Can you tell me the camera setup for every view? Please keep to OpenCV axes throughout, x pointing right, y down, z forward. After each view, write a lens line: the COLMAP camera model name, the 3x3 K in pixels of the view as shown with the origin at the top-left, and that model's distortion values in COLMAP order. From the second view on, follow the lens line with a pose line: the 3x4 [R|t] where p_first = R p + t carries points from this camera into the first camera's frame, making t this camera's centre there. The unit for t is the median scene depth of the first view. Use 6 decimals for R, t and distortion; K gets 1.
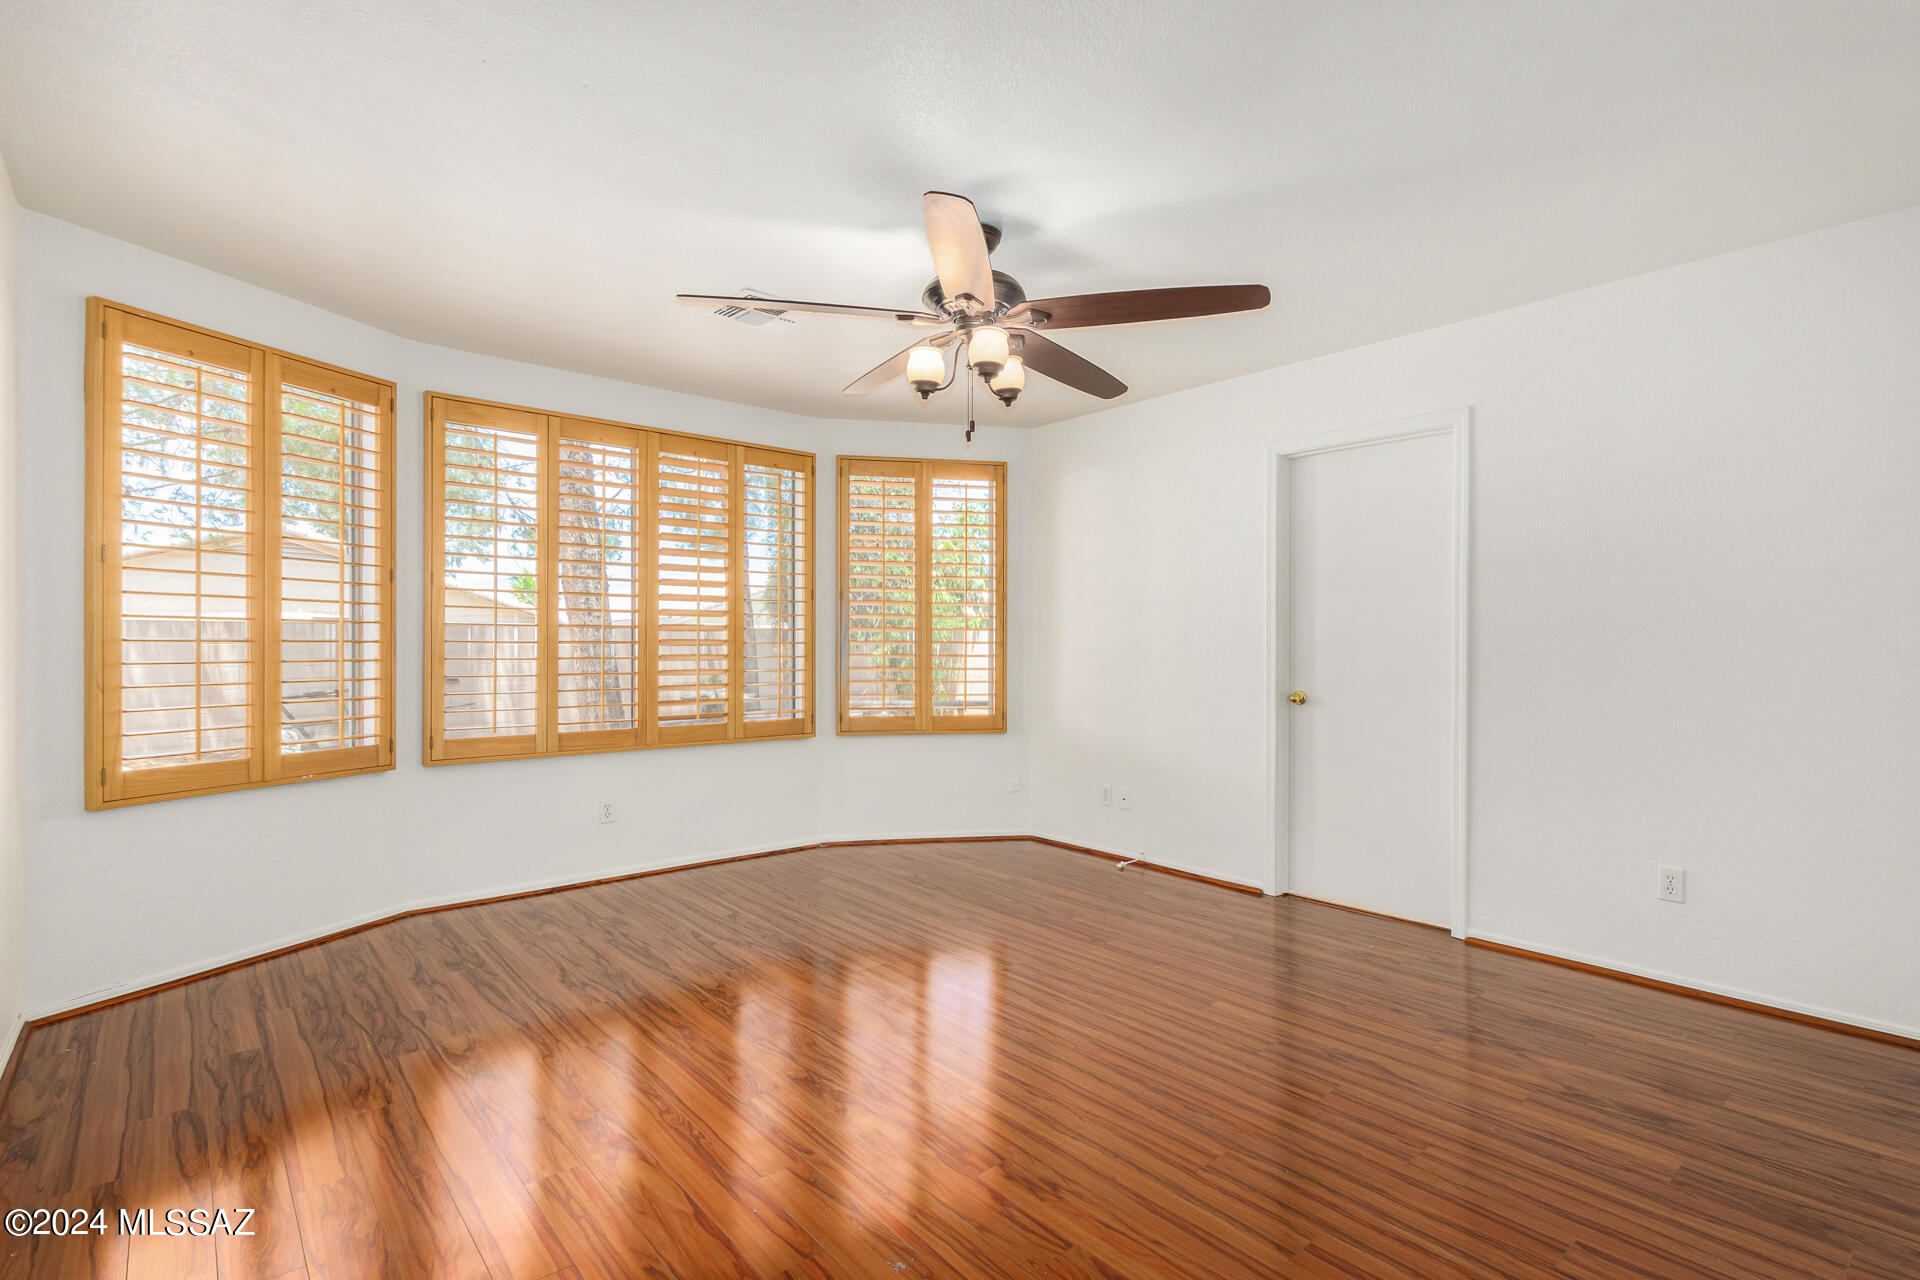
lens RADIAL K [[916.9, 0, 986.5], [0, 916.9, 647.4], [0, 0, 1]] dist [0.011856, -0.005112]
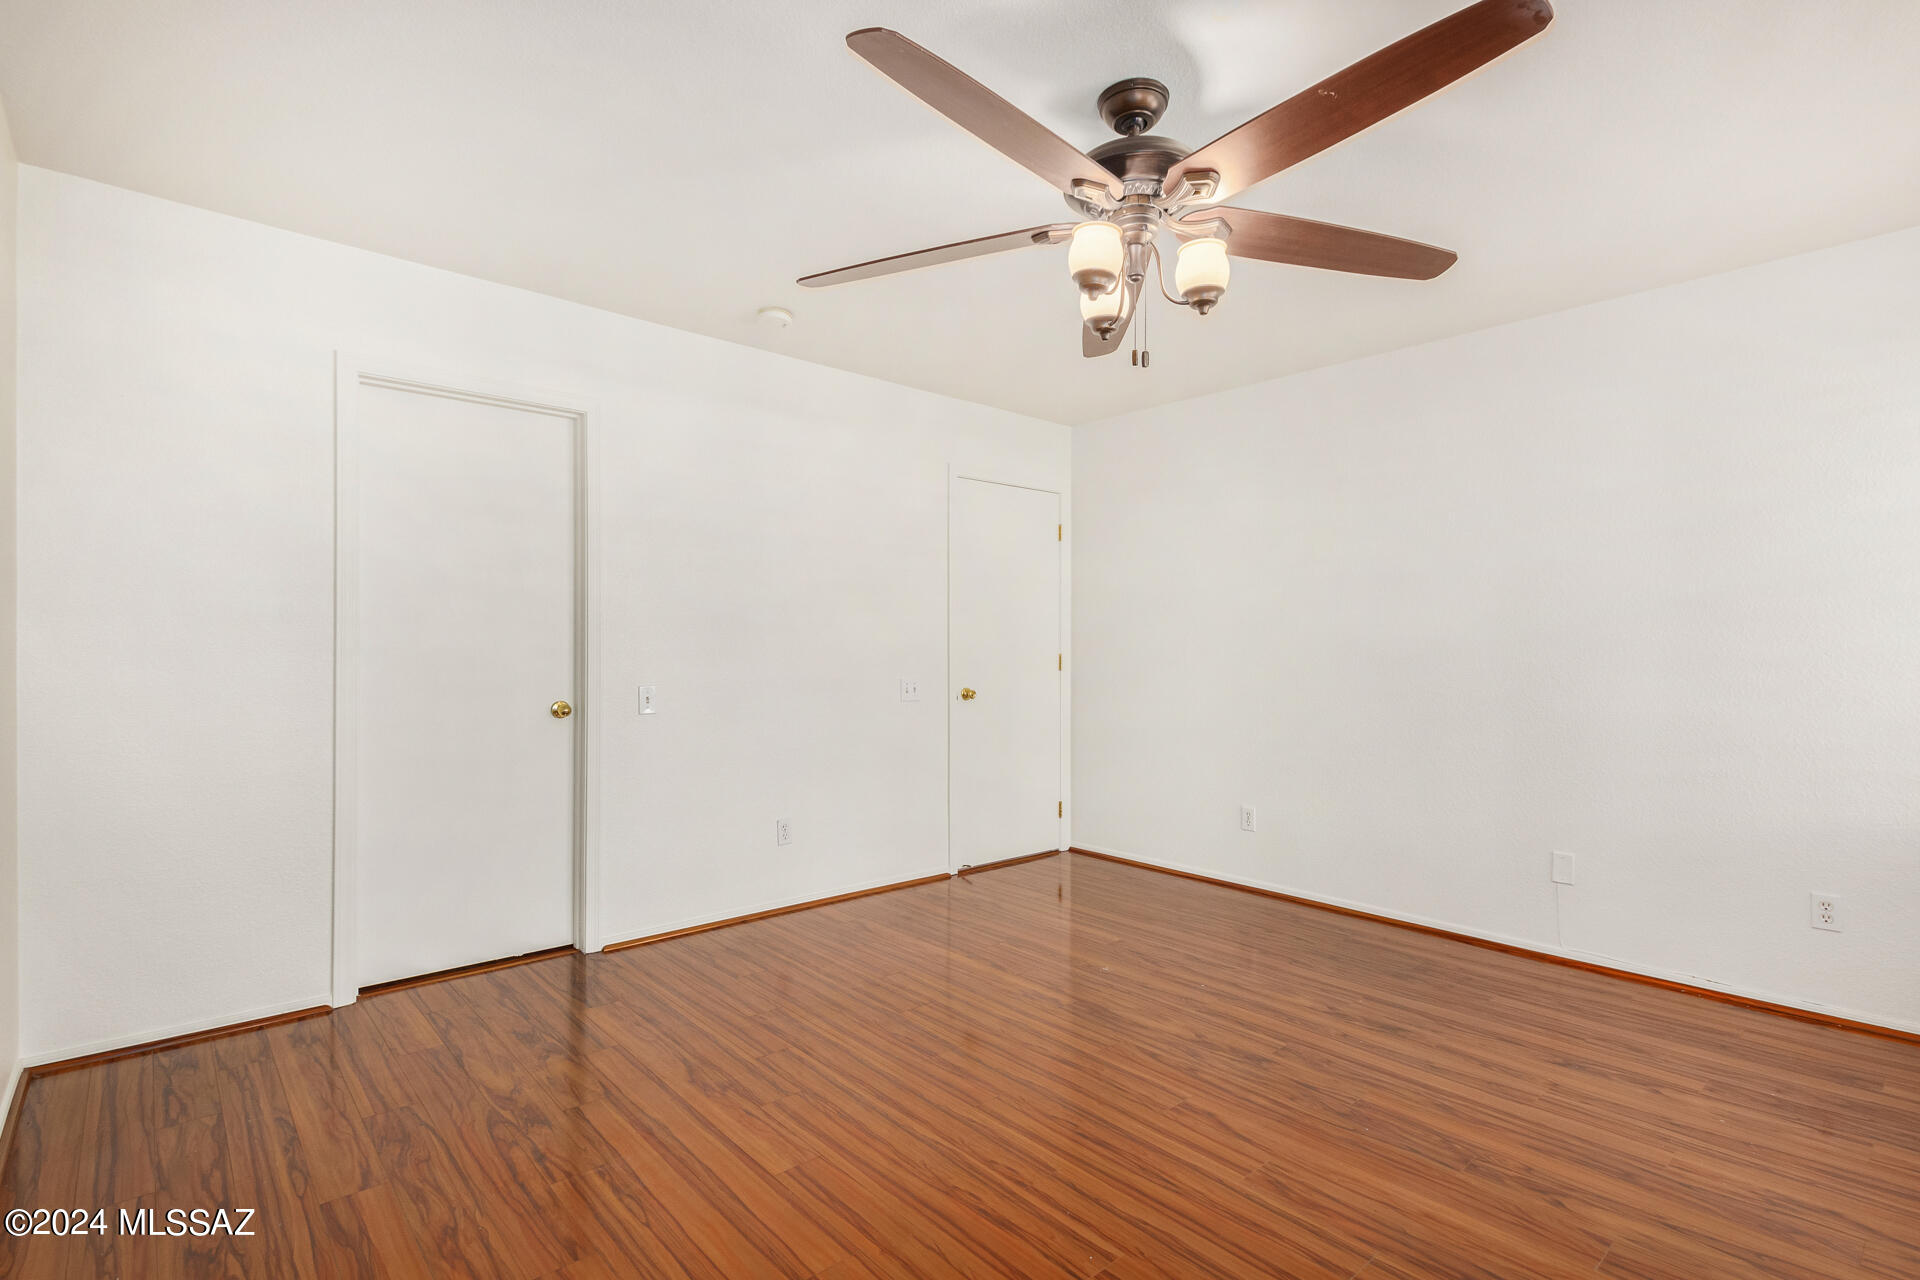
lens RADIAL K [[916.9, 0, 973.2], [0, 916.9, 640.8], [0, 0, 1]] dist [0.011856, -0.005112]
pose [[-0.999960, -0.008868, -0.001187, 0.089367], [-0.008865, 0.999958, -0.002241, -0.005610], [0.001207, -0.002230, -0.999997, 1.340997]]
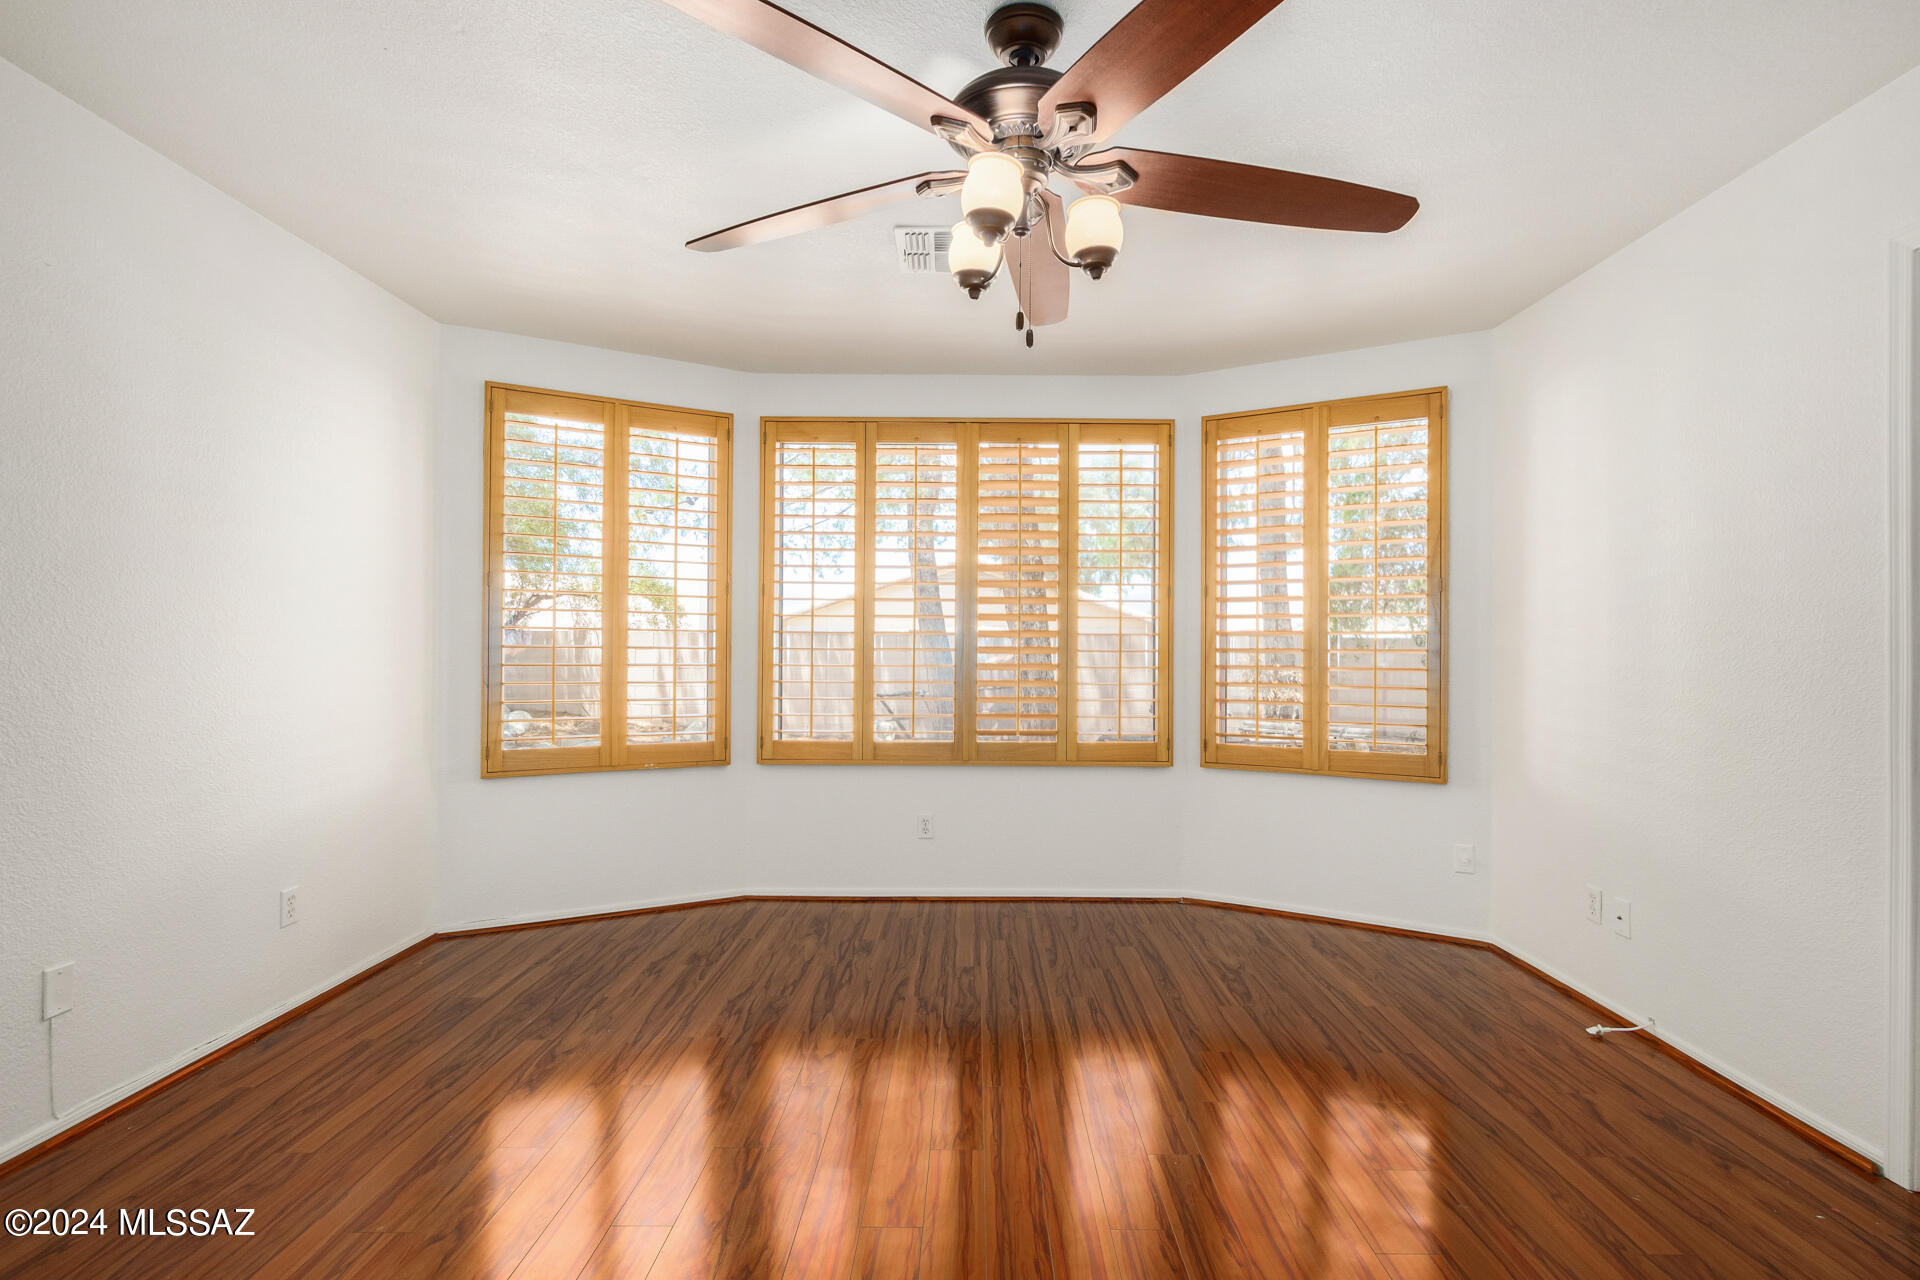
lens RADIAL K [[916.9, 0, 977.7], [0, 916.9, 645.2], [0, 0, 1]] dist [0.011856, -0.005112]
pose [[0.750693, -0.003726, -0.660641, 0.304349], [-0.006377, 0.999897, -0.012886, 0.002424], [0.660621, 0.013887, 0.750591, 0.373721]]
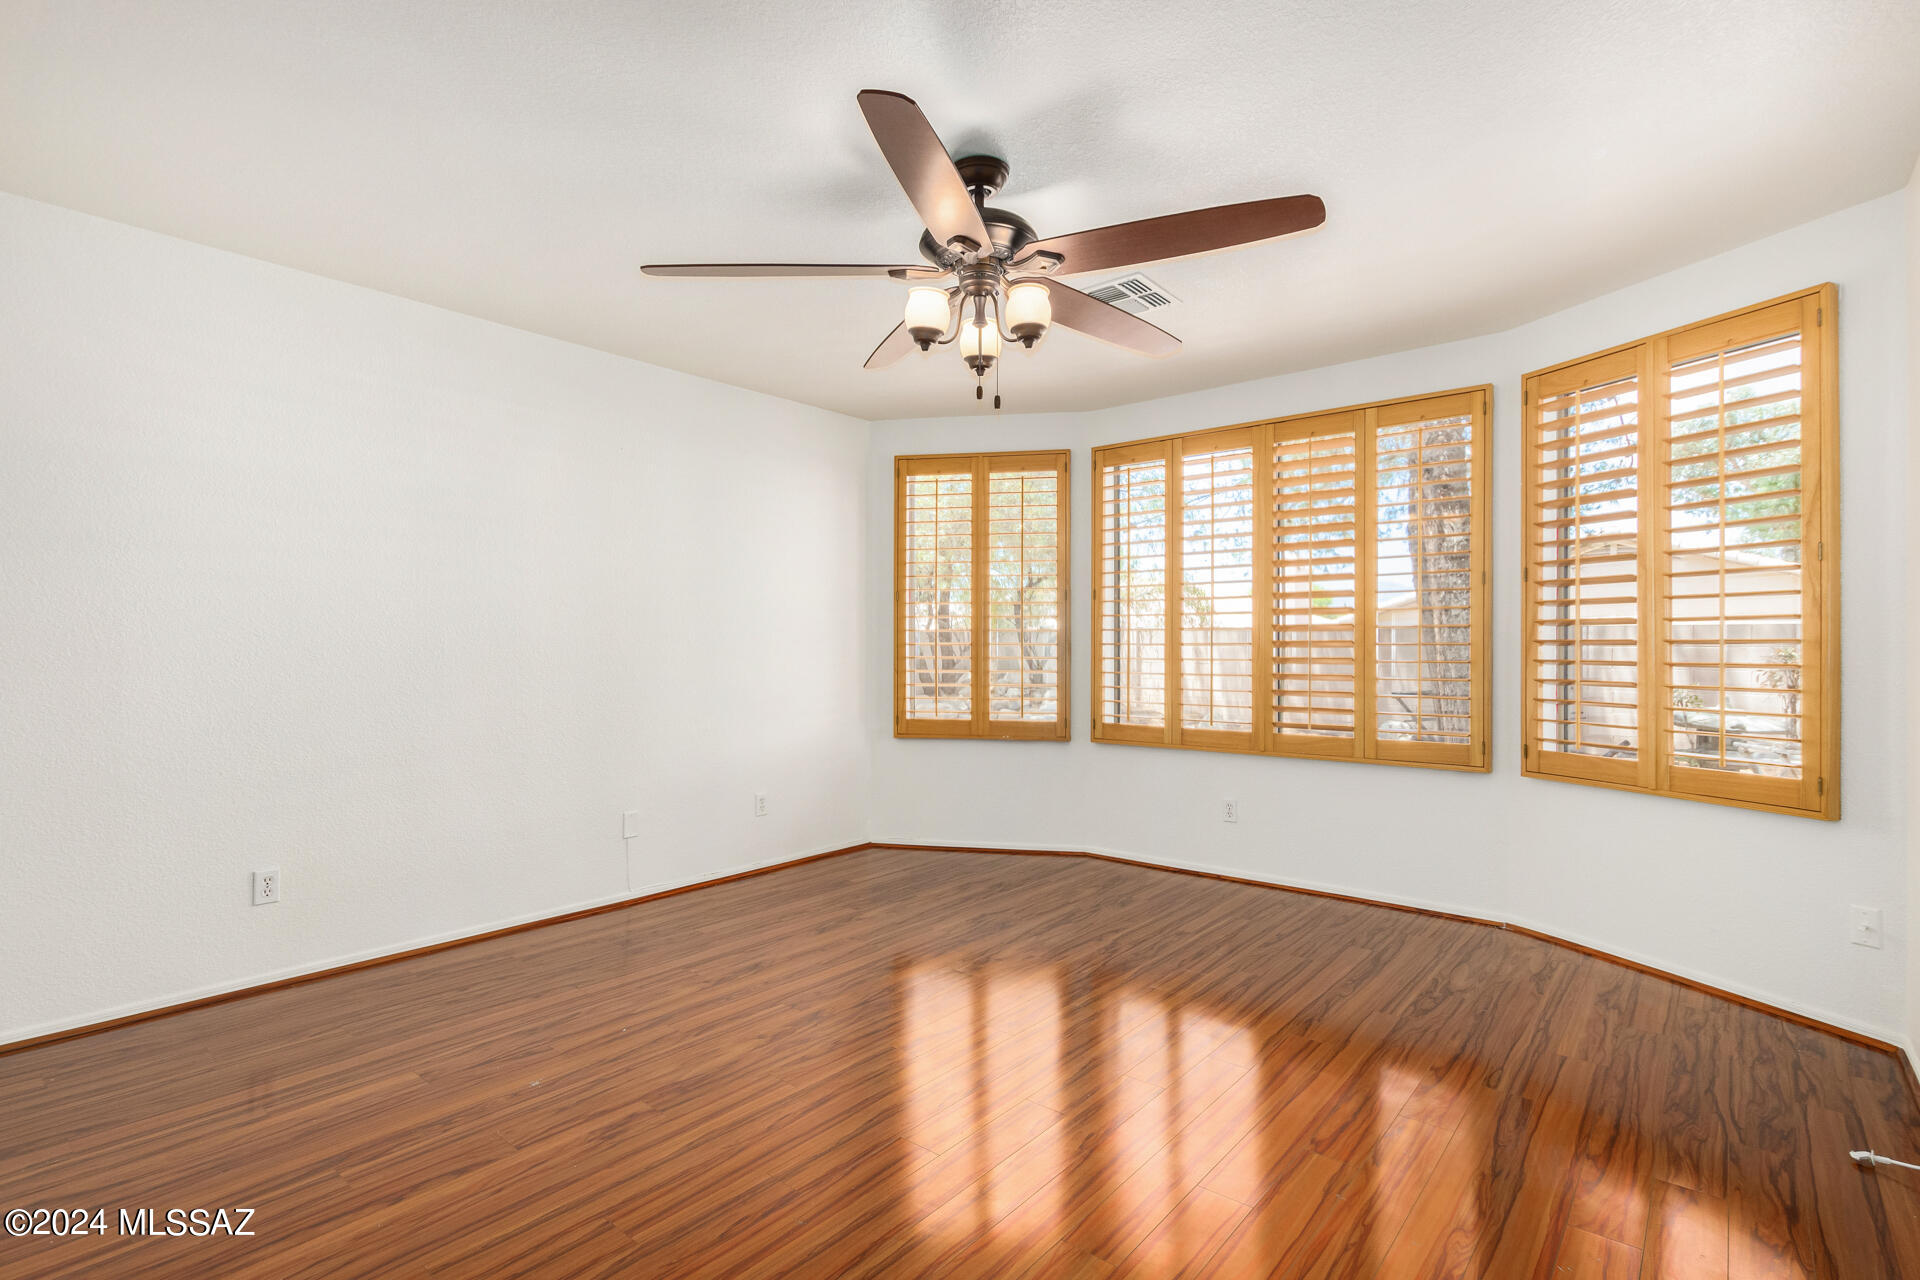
lens RADIAL K [[916.9, 0, 971.1], [0, 916.9, 647.7], [0, 0, 1]] dist [0.011856, -0.005112]
pose [[0.158646, -0.002690, -0.987332, 0.640901], [-0.004808, 0.999982, -0.003497, 0.003770], [0.987324, 0.005302, 0.158630, 0.654742]]
